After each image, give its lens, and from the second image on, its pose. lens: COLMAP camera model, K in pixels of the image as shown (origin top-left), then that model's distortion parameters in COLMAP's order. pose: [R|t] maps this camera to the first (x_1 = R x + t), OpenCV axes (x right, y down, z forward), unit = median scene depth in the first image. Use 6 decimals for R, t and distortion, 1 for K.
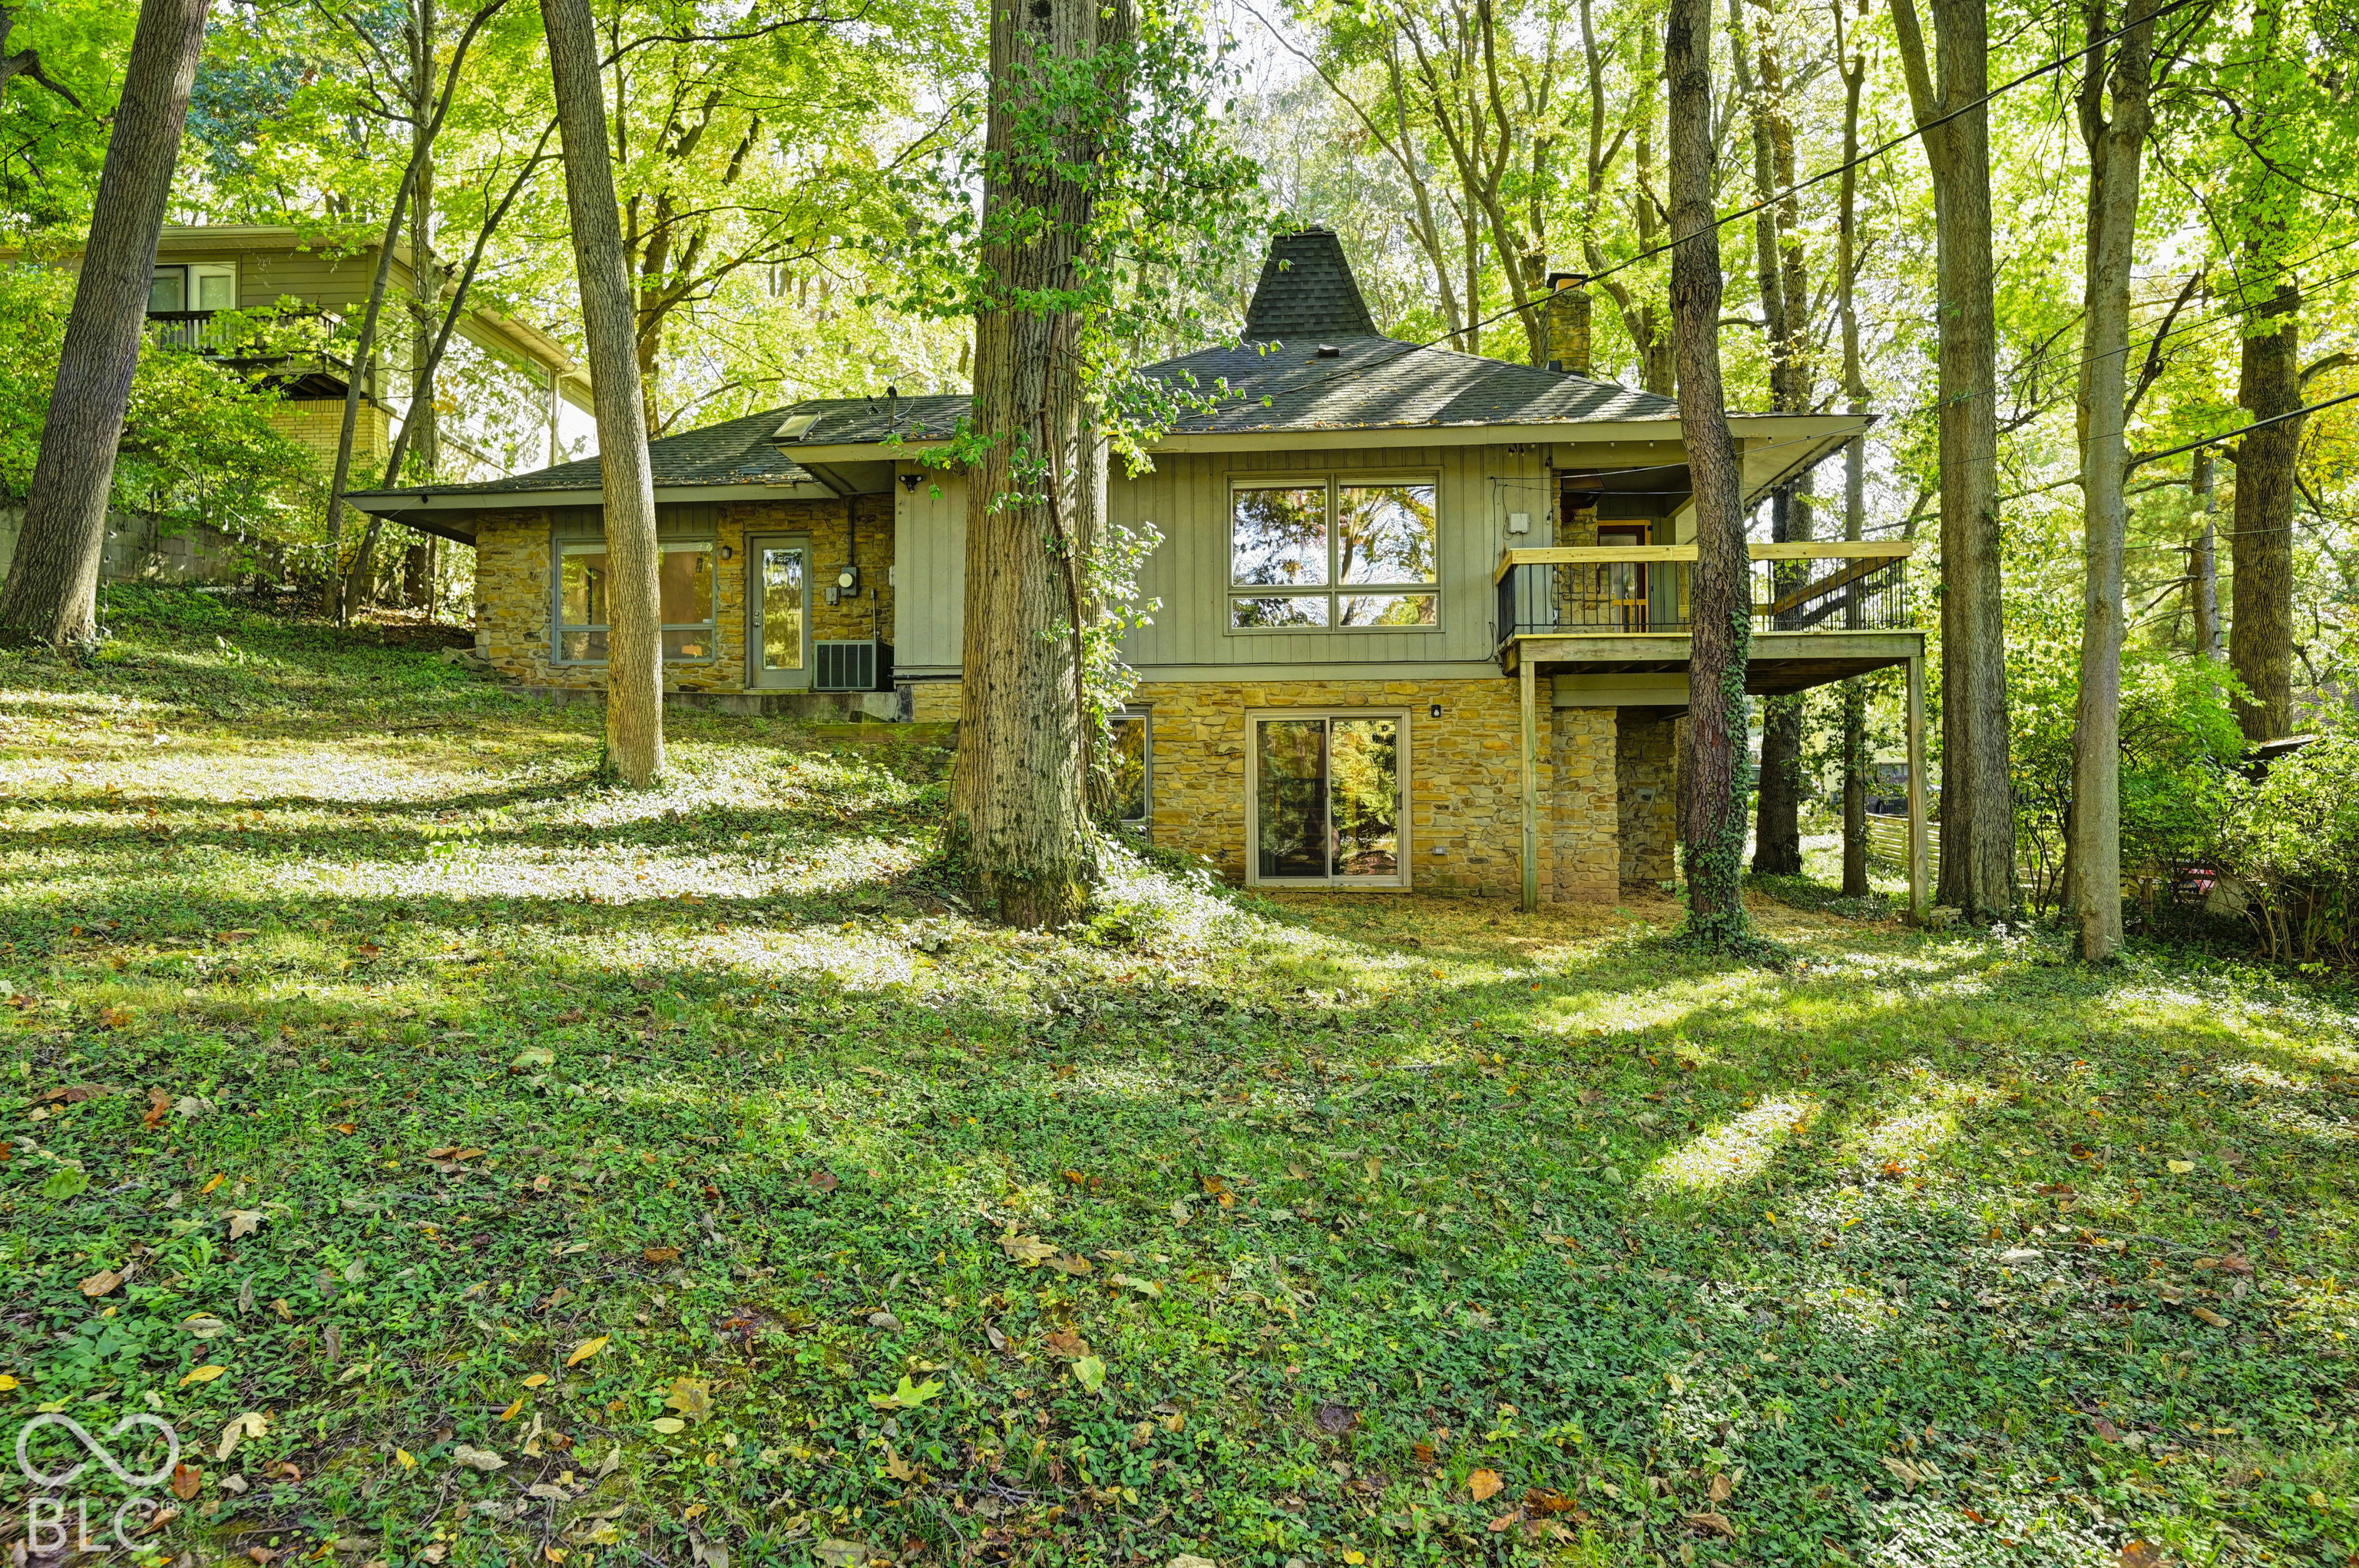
lens RADIAL K [[1594.6, 0, 1179.5], [0, 1594.6, 784.0], [0, 0, 1]] dist [0.025765, 0.001220]
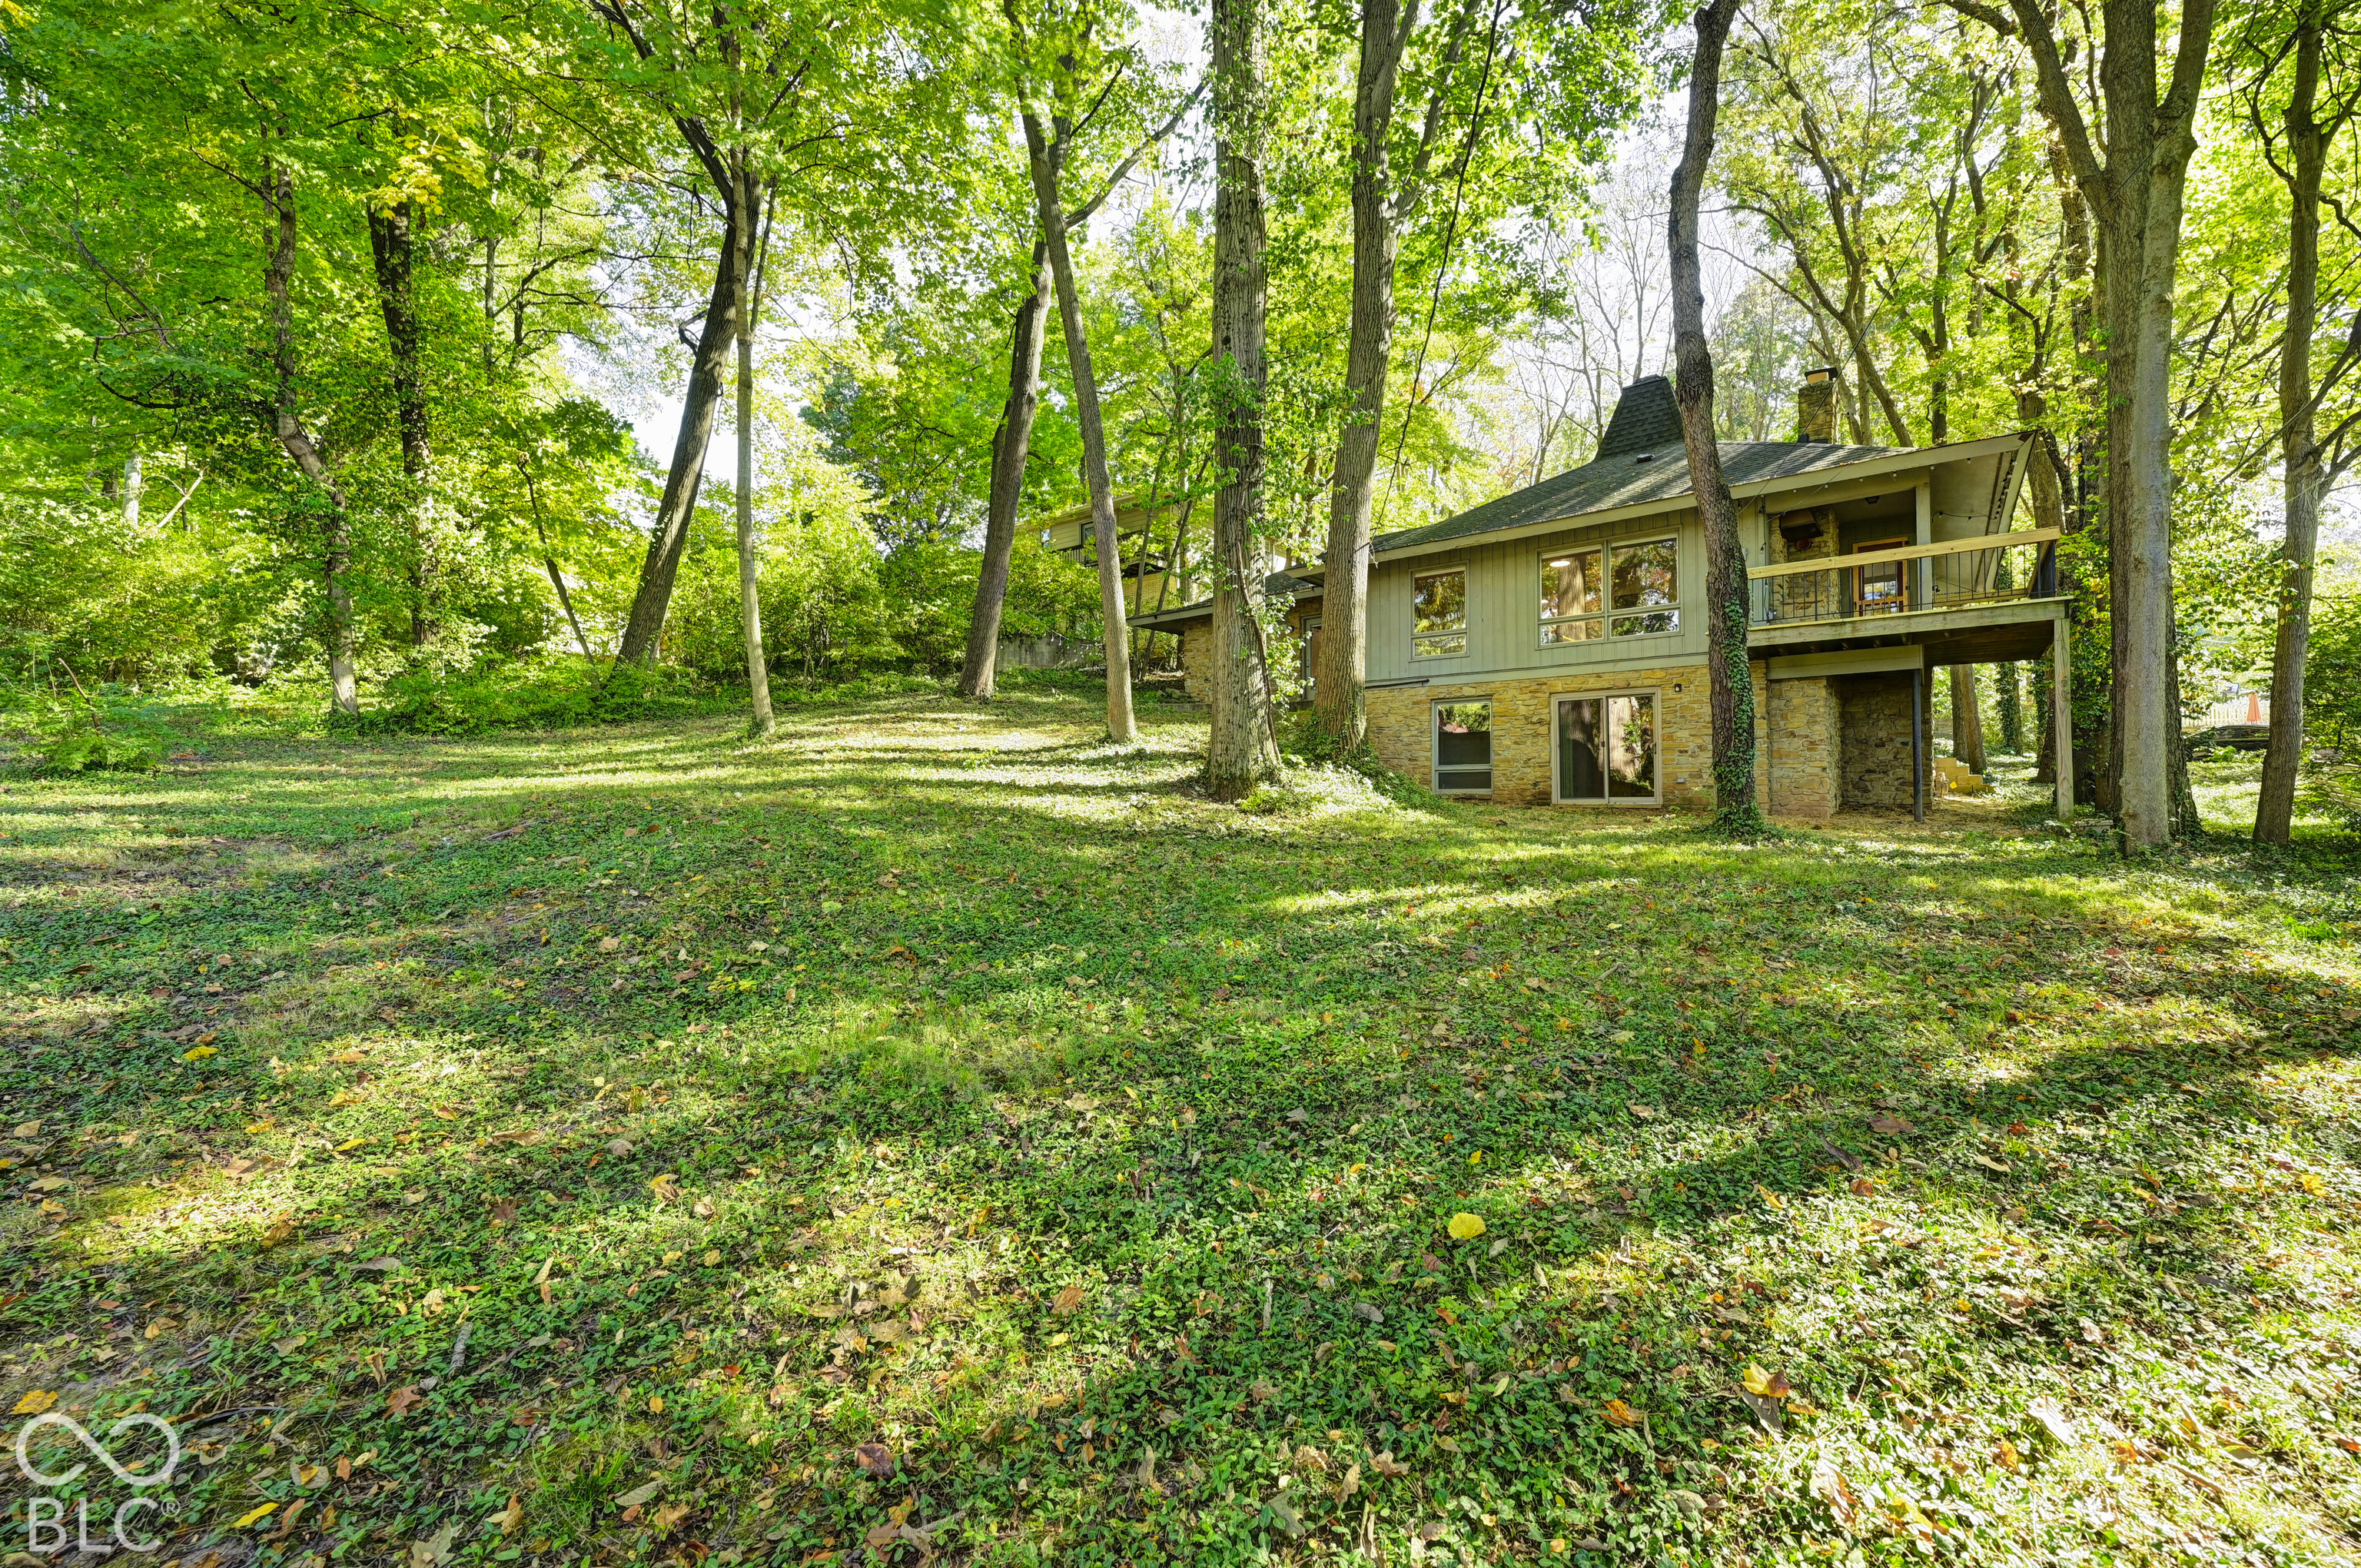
lens RADIAL K [[933.9, 0, 1180.5], [0, 933.9, 784.0], [0, 0, 1]] dist [0.002053, 0.000293]
pose [[0.826124, -0.003753, -0.563476, 0.391565], [0.014229, 0.999798, 0.014203, 0.036779], [0.563309, -0.019751, 0.826010, 0.011892]]
